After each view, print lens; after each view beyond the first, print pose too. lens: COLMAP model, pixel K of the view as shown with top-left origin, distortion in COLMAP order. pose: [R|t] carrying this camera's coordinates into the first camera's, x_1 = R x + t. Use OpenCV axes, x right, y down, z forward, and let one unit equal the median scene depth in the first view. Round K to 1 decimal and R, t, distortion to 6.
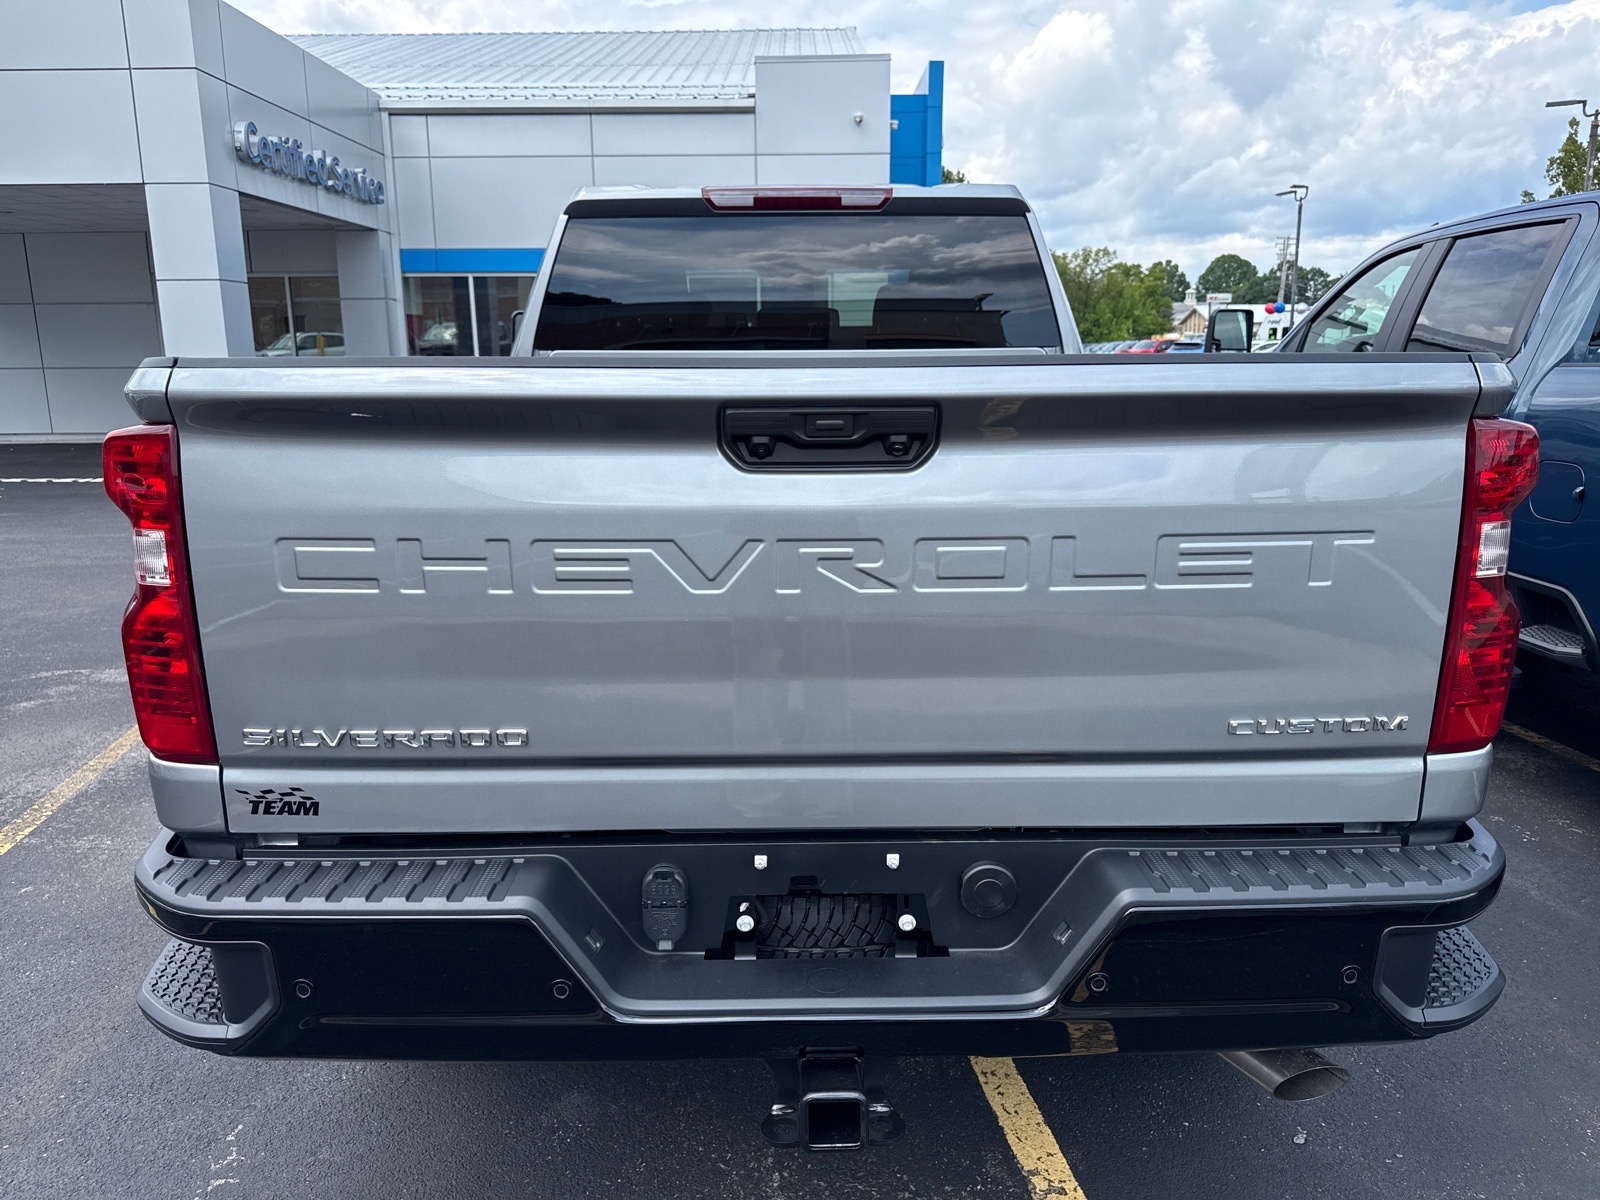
lens RADIAL K [[1146.8, 0, 803.8], [0, 1146.8, 610.4], [0, 0, 1]] dist [-0.008842, -0.001372]
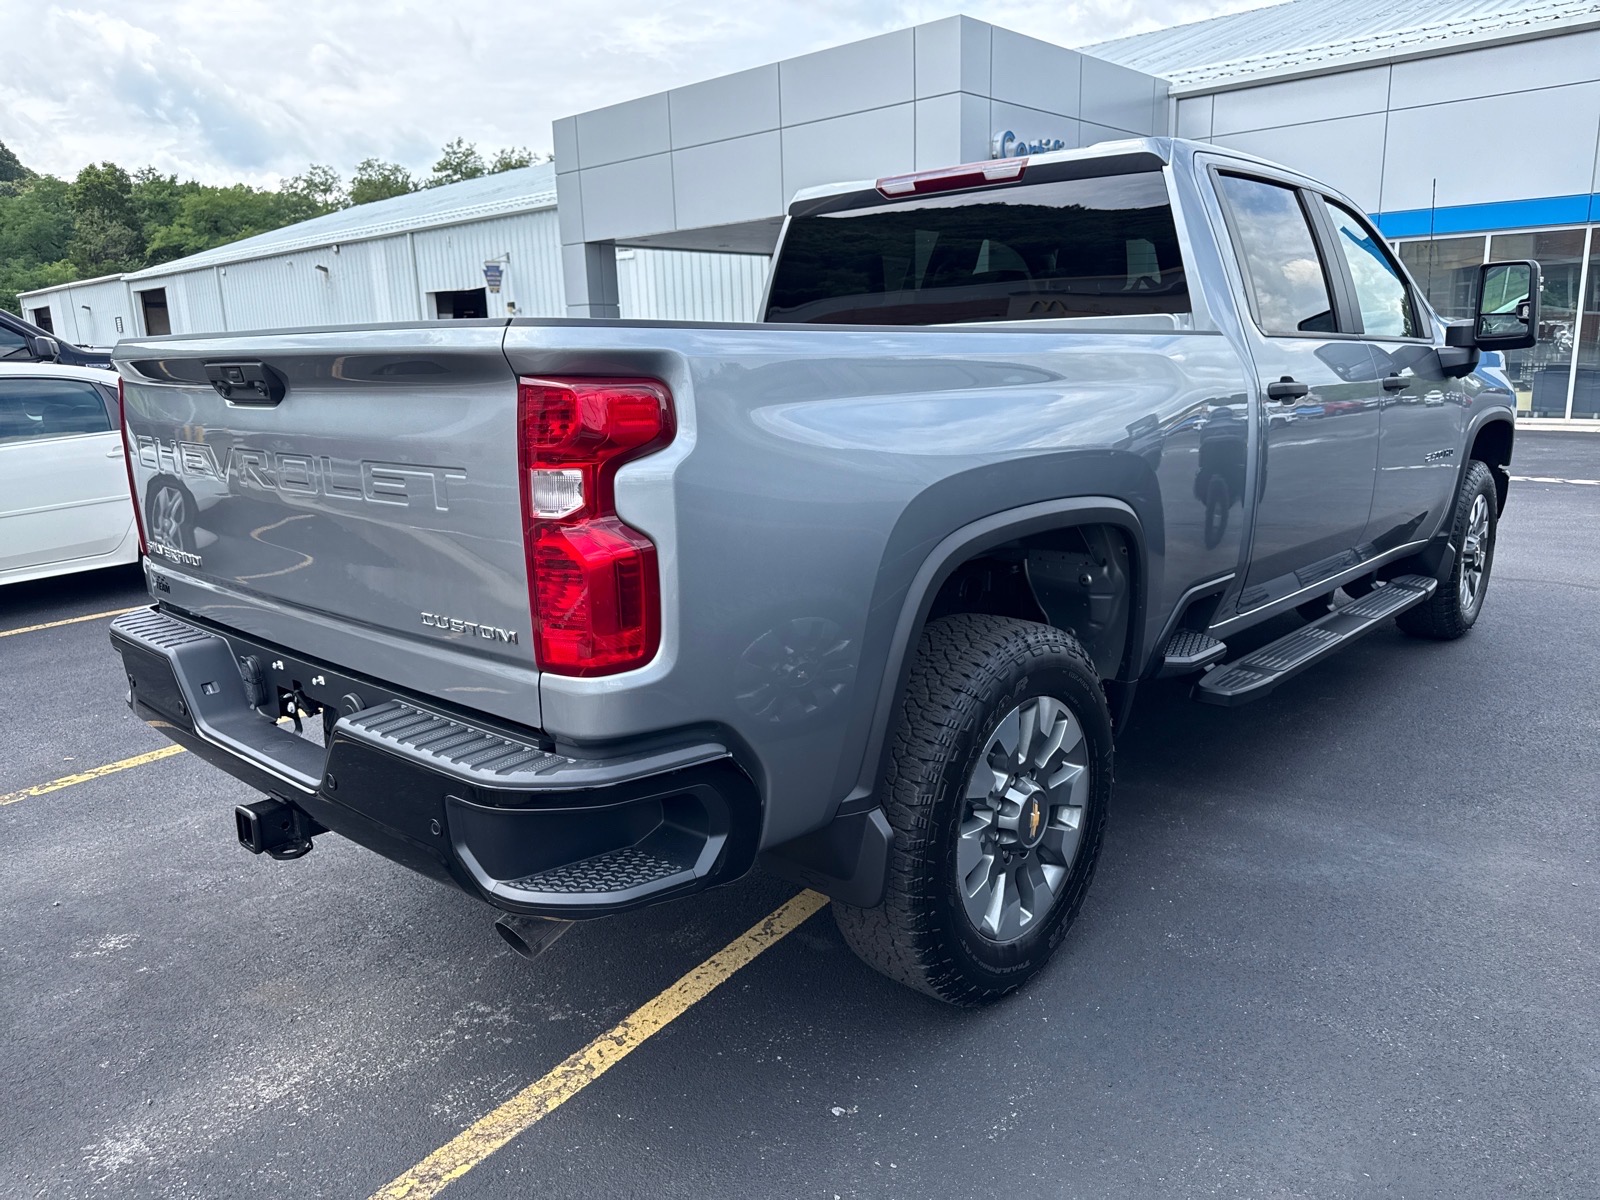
lens RADIAL K [[1146.8, 0, 803.8], [0, 1146.8, 610.4], [0, 0, 1]] dist [-0.008842, -0.001372]
pose [[0.729972, 0.137917, -0.669418, 0.143750], [-0.127328, 0.989724, 0.065063, -0.003990], [0.671513, 0.037741, 0.740031, 0.031862]]
